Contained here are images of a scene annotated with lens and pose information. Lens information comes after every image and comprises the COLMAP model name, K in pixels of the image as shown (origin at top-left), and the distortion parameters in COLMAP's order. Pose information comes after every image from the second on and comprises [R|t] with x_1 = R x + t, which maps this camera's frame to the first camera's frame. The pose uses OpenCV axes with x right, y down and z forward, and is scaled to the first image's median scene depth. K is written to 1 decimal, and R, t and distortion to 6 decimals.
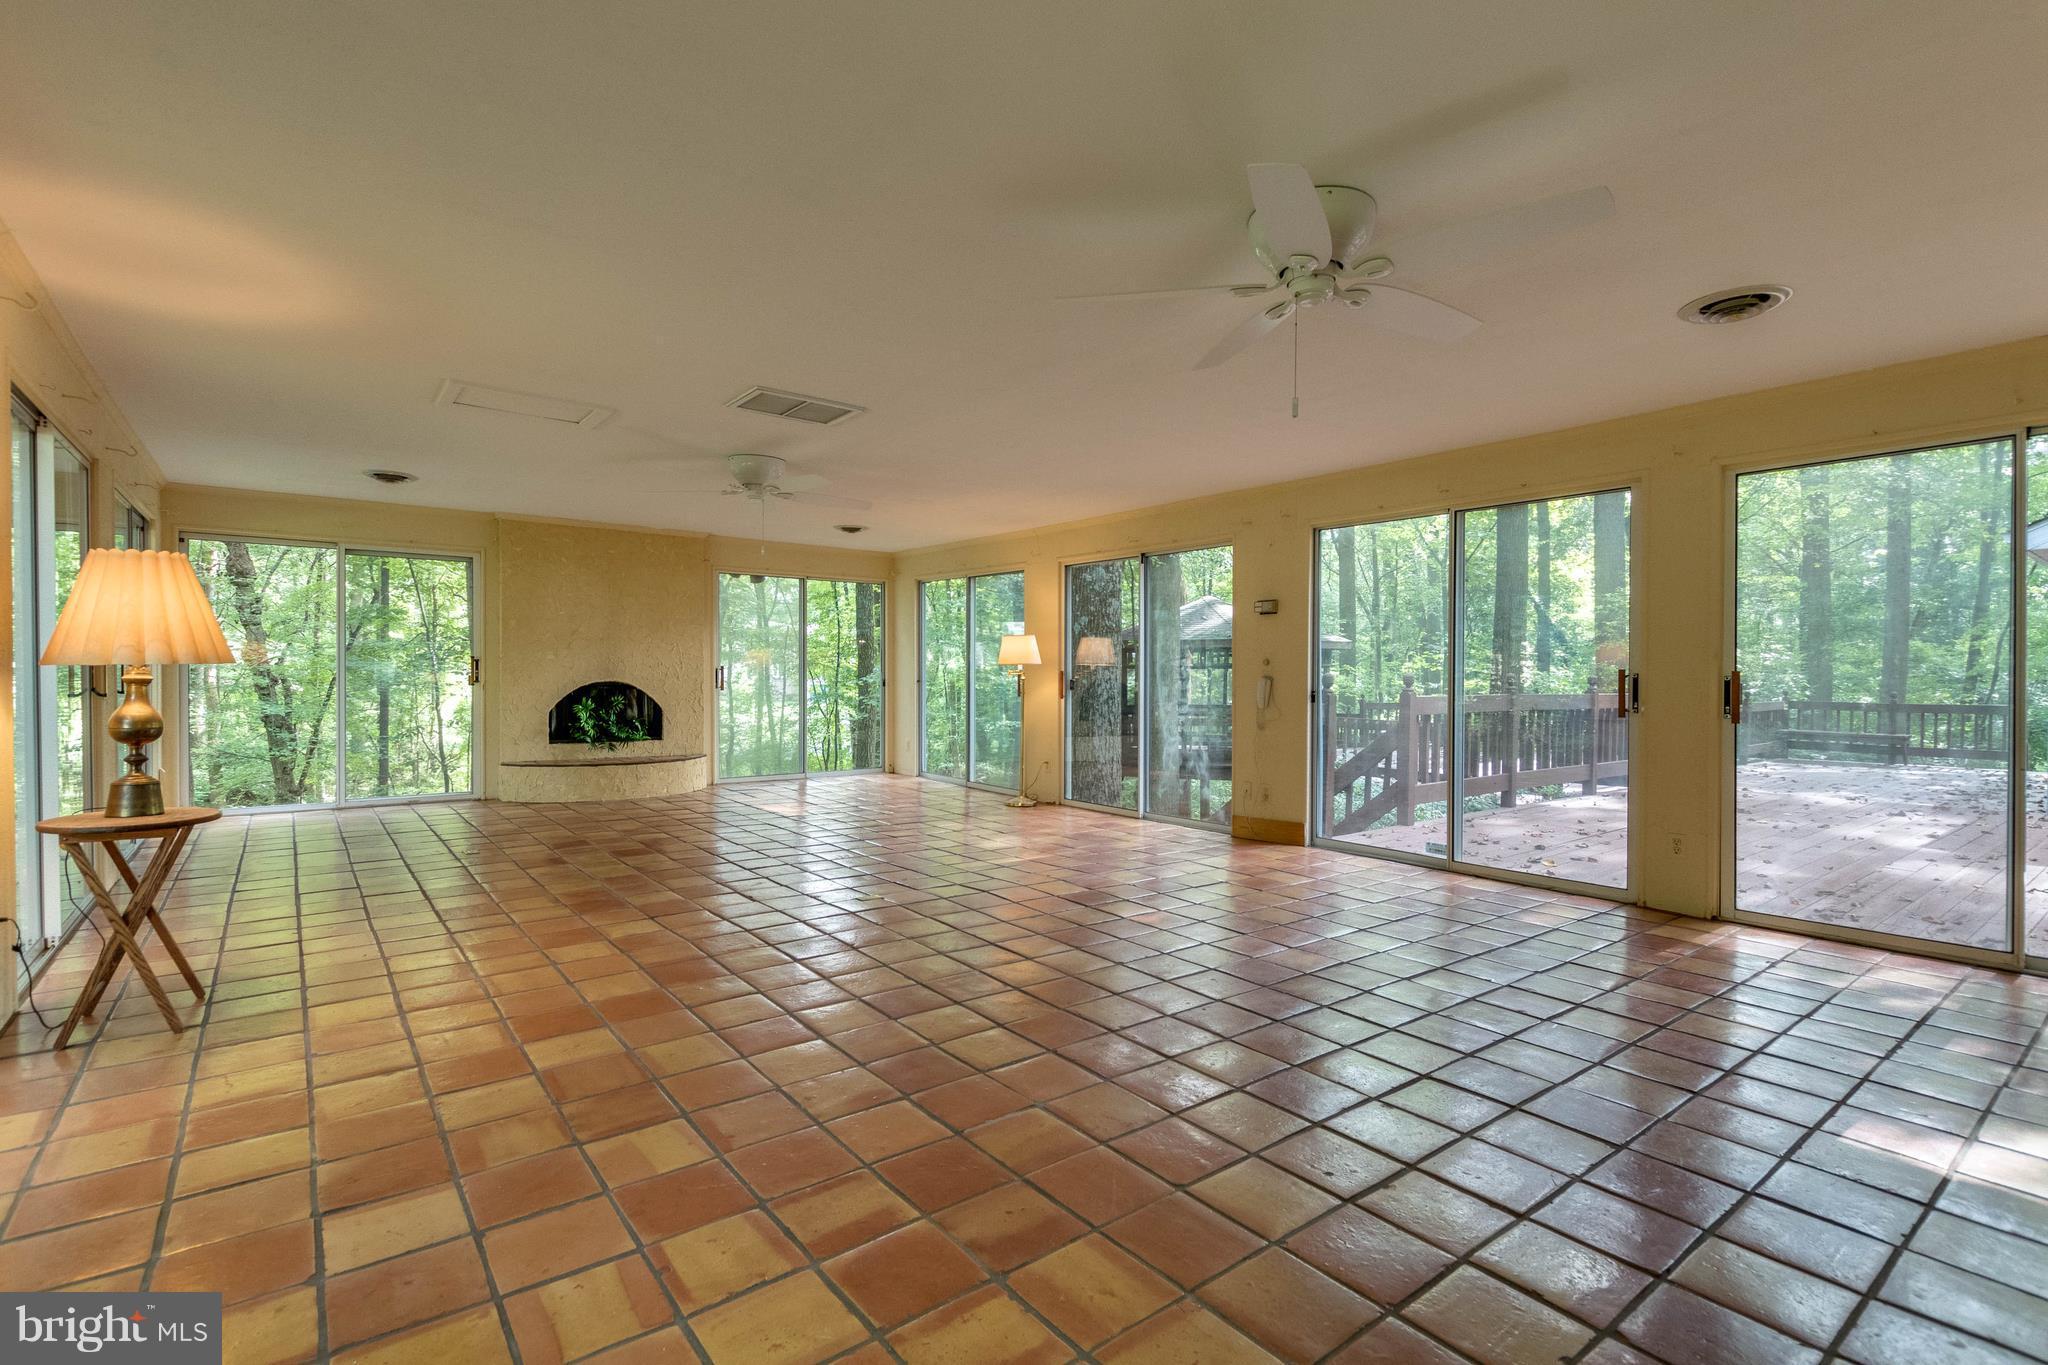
lens RADIAL K [[950.1, 0, 1022.0], [0, 950.1, 676.6], [0, 0, 1]] dist [-0.001279, -0.000149]
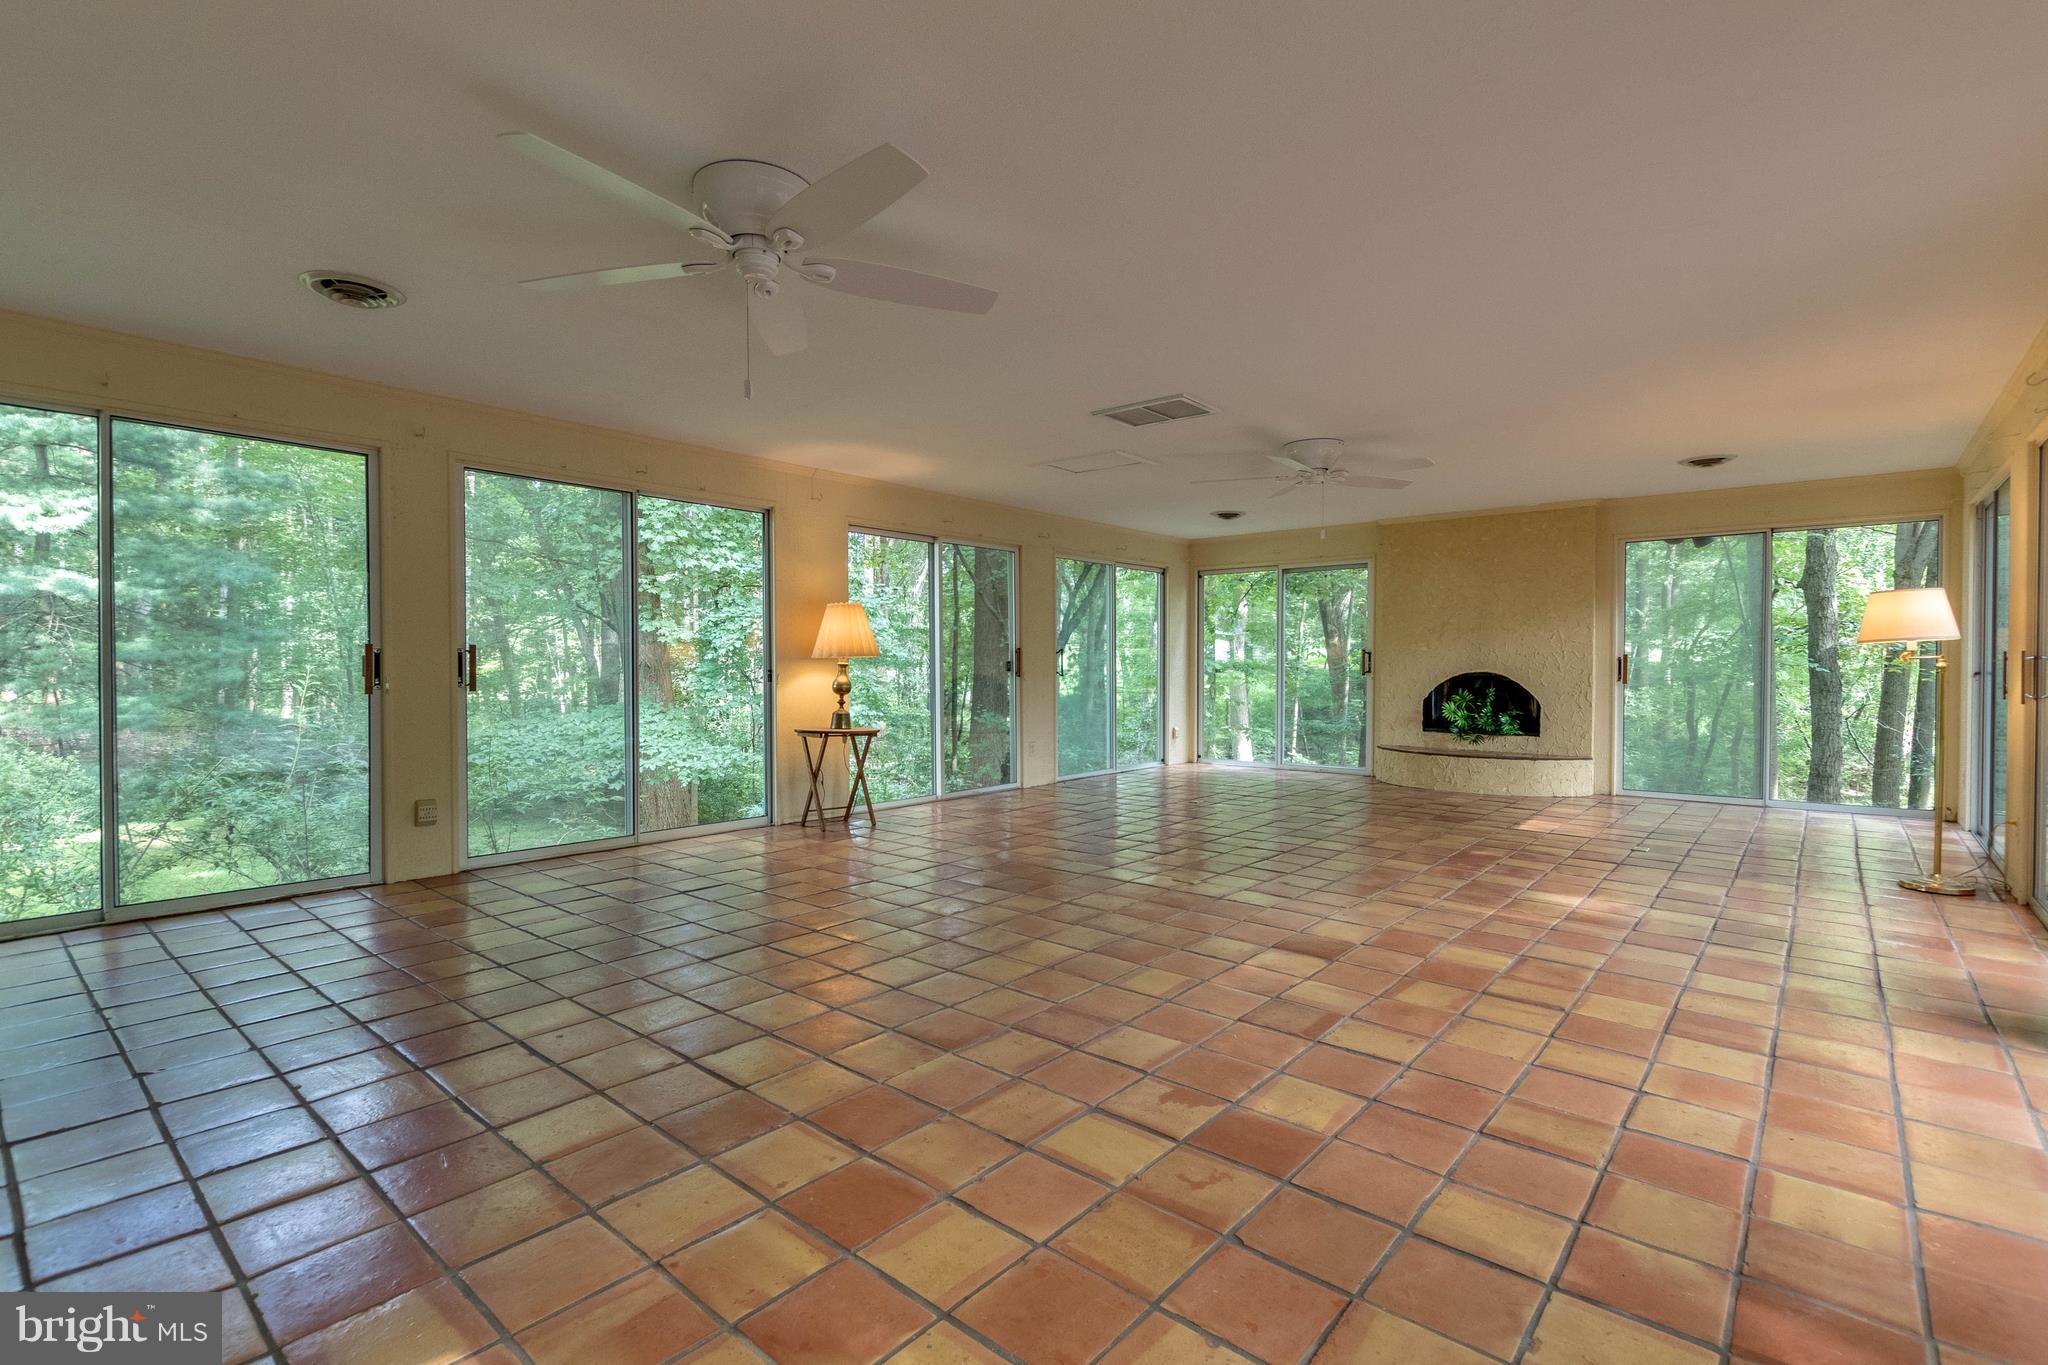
lens RADIAL K [[950.1, 0, 1022.6], [0, 950.1, 684.1], [0, 0, 1]] dist [-0.001279, -0.000149]
pose [[0.203653, 0.011031, -0.978981, 0.439577], [-0.003827, 0.999938, 0.010471, 0.008550], [0.979036, 0.001614, 0.203683, 0.349210]]
